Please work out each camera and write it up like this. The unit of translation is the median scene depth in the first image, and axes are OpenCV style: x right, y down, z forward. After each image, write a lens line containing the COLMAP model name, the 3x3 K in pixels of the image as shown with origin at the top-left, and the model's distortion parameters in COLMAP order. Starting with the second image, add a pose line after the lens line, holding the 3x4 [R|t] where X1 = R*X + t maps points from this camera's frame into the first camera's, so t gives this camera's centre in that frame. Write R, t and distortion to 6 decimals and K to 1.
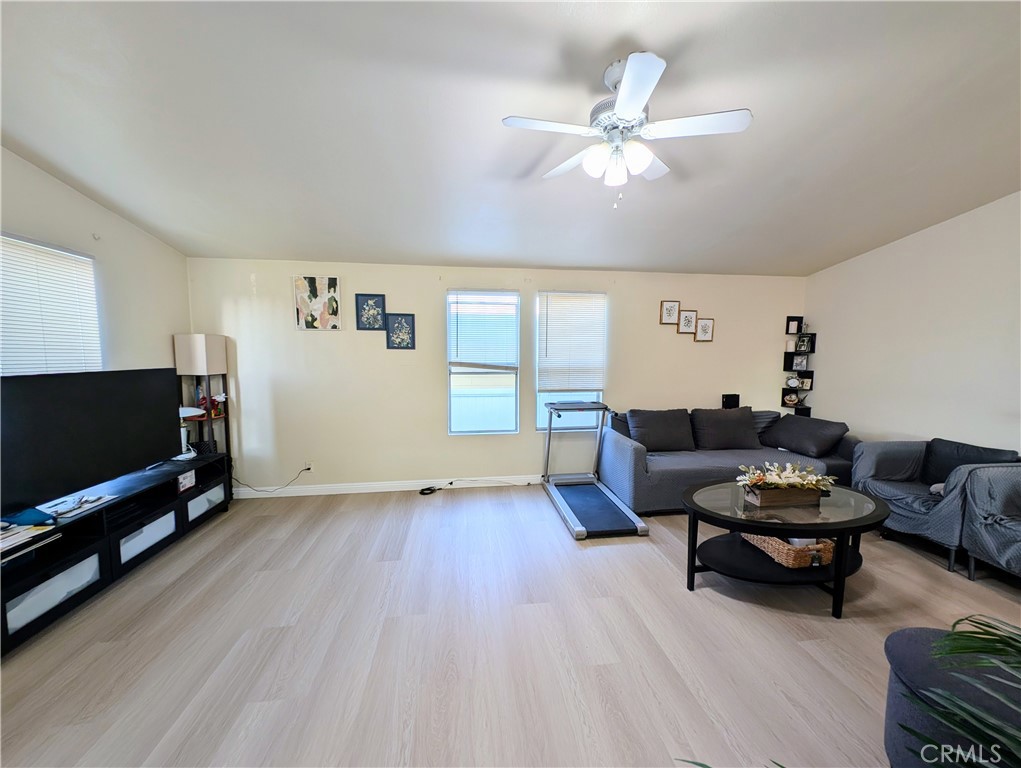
lens RADIAL K [[384.7, 0, 512.9], [0, 384.7, 384.5], [0, 0, 1]] dist [0.007125, -0.003537]
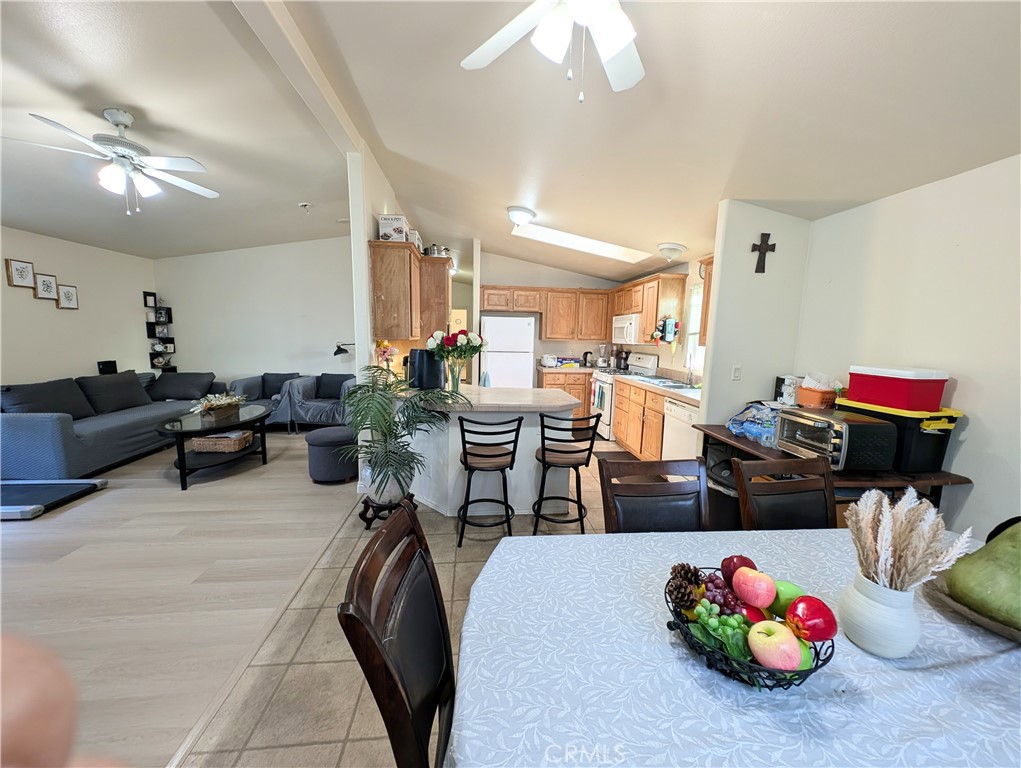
lens RADIAL K [[384.7, 0, 514.3], [0, 384.7, 385.4], [0, 0, 1]] dist [0.007125, -0.003537]
pose [[0.031146, -0.137829, 0.989966, -0.521958], [0.060821, 0.988873, 0.135763, 0.017992], [-0.997663, 0.055983, 0.039183, -0.178857]]
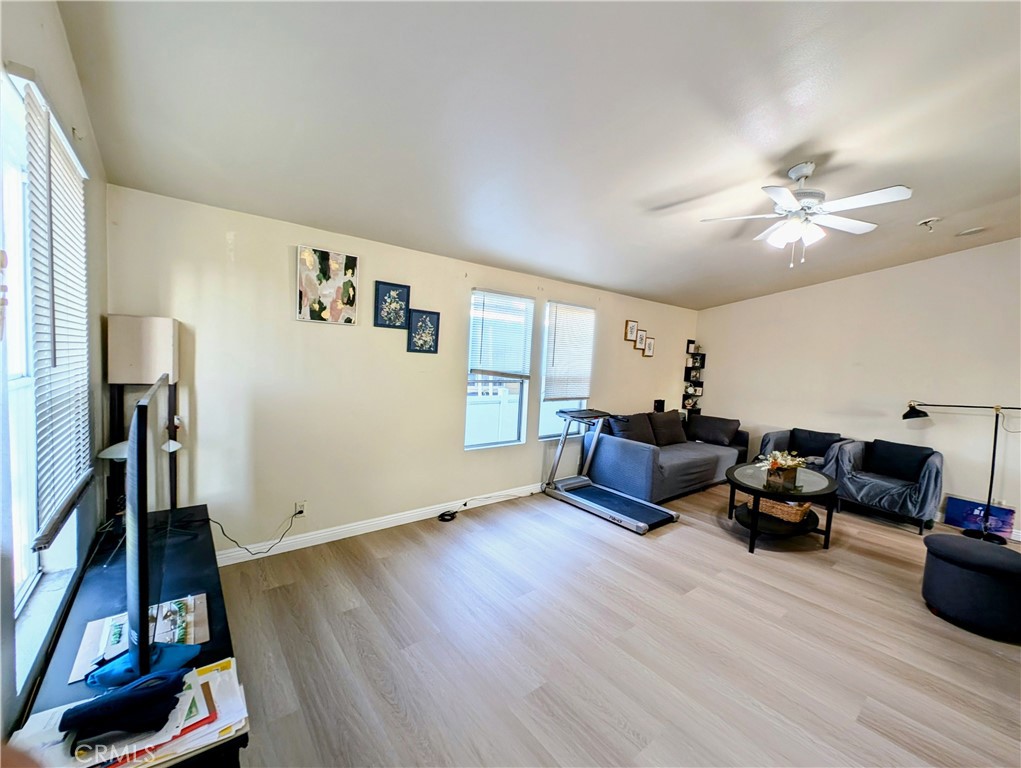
lens RADIAL K [[410.1, 0, 512.4], [0, 410.1, 385.0], [0, 0, 1]] dist [0.003267, -0.000225]
pose [[0.856971, 0.004668, 0.515343, -0.588178], [-0.005499, 0.999985, 0.000086, -0.022968], [-0.515335, -0.002907, 0.856984, 0.131108]]
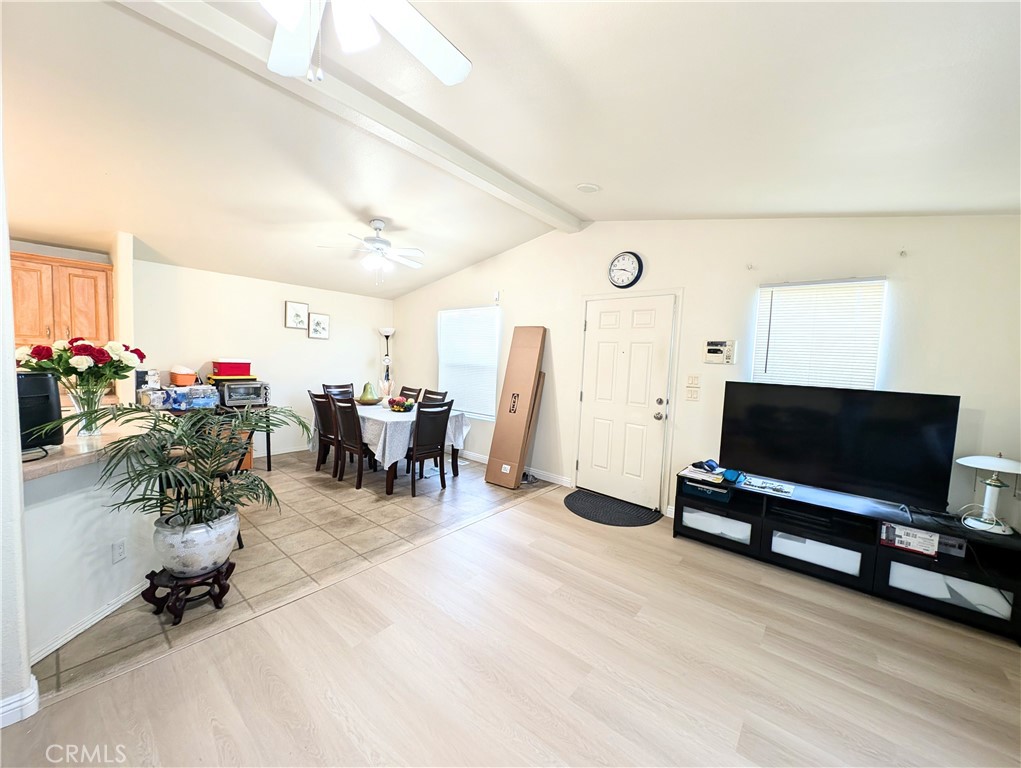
lens RADIAL K [[384.7, 0, 514.4], [0, 384.7, 388.1], [0, 0, 1]] dist [0.007125, -0.003537]
pose [[-0.738810, 0.015770, -0.673729, 0.200587], [-0.100709, 0.985917, 0.133514, -0.056690], [0.666346, 0.166492, -0.726817, 0.765202]]
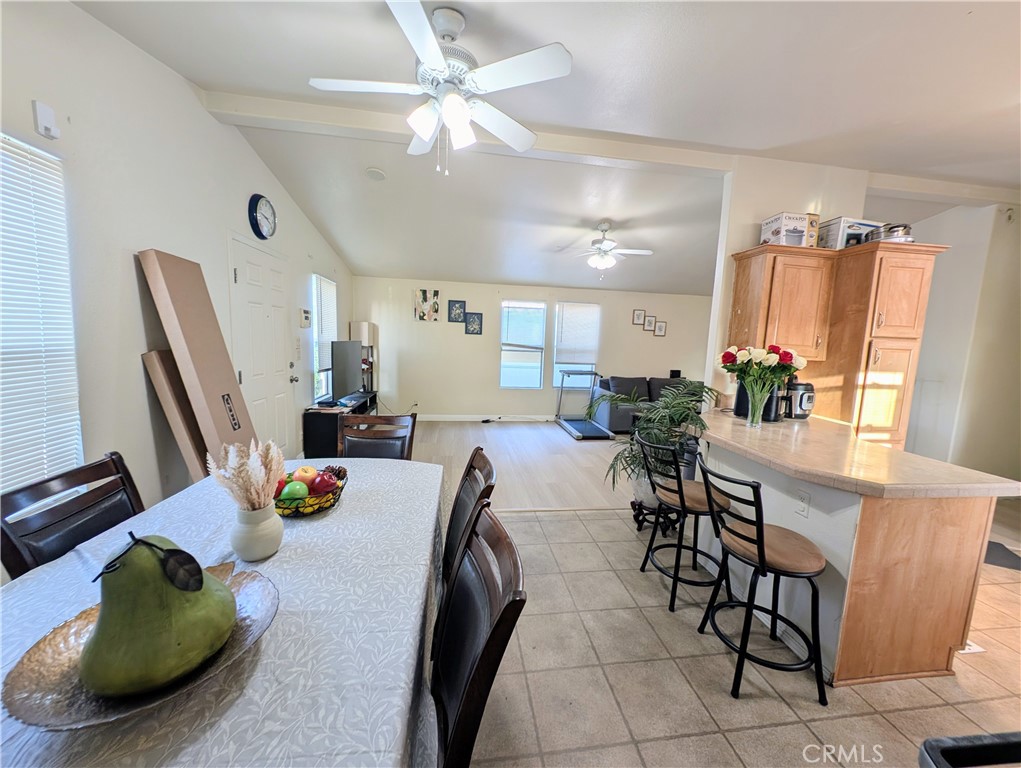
lens RADIAL K [[384.7, 0, 514.1], [0, 384.7, 381.0], [0, 0, 1]] dist [0.007125, -0.003537]
pose [[0.999405, 0.033878, 0.006533, -0.122472], [-0.034028, 0.999122, 0.024423, 0.061848], [-0.005699, -0.024630, 0.999680, -0.656056]]
